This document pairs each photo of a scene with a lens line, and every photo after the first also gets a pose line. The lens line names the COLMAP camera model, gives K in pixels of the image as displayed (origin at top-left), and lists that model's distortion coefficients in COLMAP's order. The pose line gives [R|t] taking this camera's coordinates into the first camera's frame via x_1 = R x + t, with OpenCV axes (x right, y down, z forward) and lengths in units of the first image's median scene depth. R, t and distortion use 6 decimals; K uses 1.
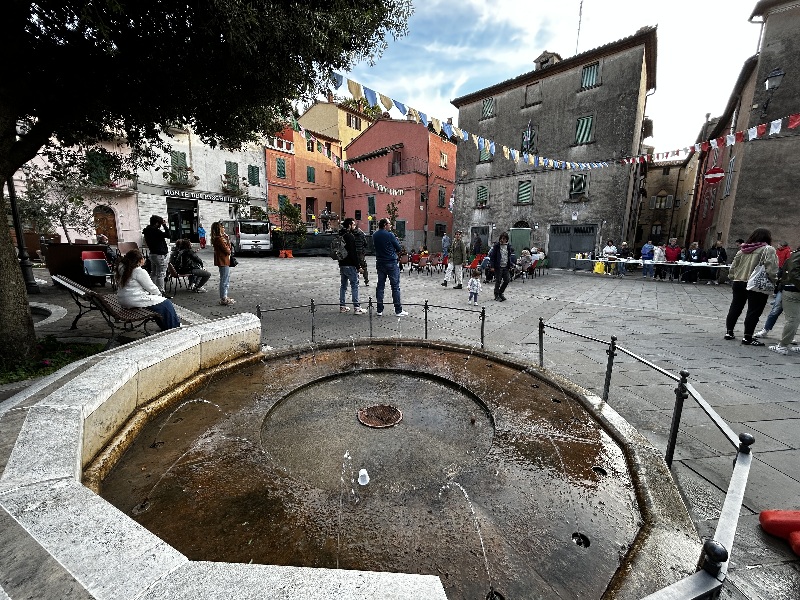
lens RADIAL K [[318.8, 0, 400.2], [0, 318.8, 300.4], [0, 0, 1]] dist [-0.002051, -0.000092]
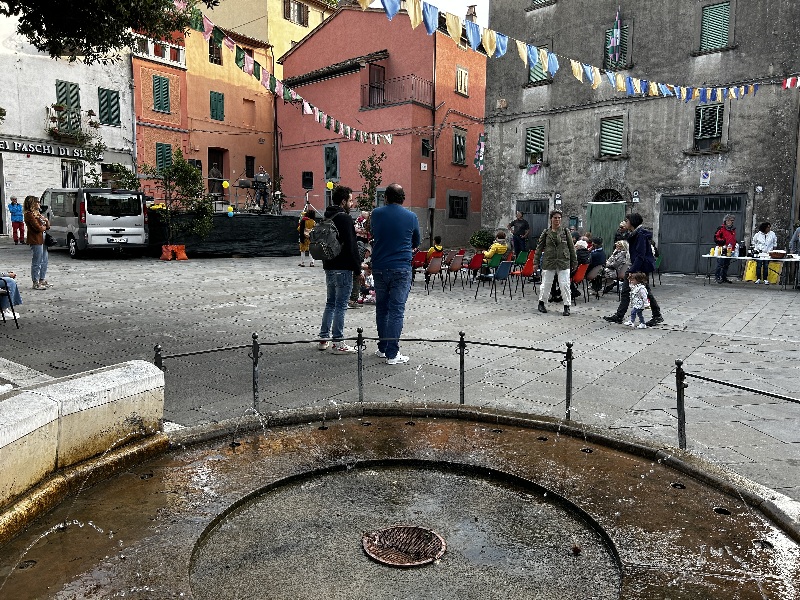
lens RADIAL K [[594.6, 0, 400.0], [0, 594.6, 300.0], [0, 0, 1]] dist [0.053361, -0.056354]
pose [[0.999327, -0.012683, 0.034421, -0.015471], [0.014810, 0.997950, -0.062253, 0.001597], [-0.033561, 0.062721, 0.997467, -0.005966]]
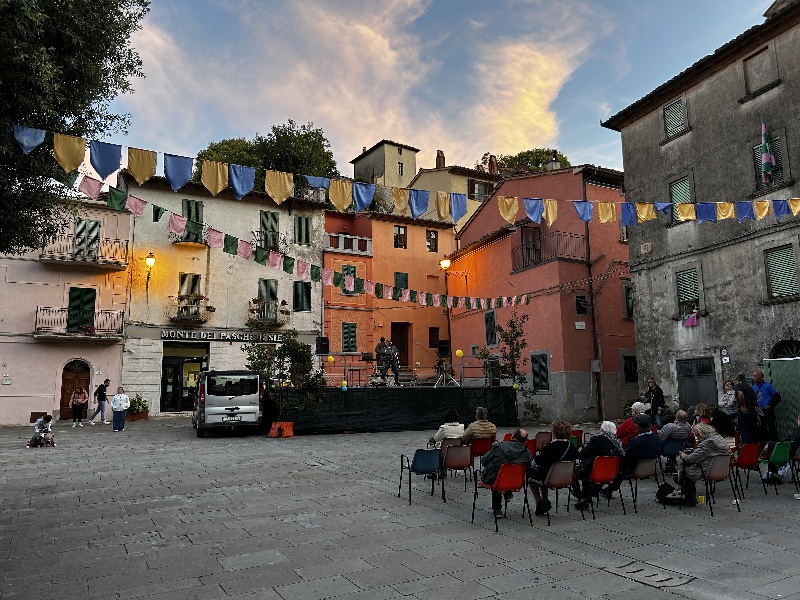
lens RADIAL K [[594.6, 0, 400.0], [0, 594.6, 300.0], [0, 0, 1]] dist [0.053361, -0.056354]
pose [[0.917552, -0.096239, -0.385793, 0.220157], [-0.038164, 0.944471, -0.326372, -0.029100], [0.395780, 0.314186, 0.862928, 0.132248]]
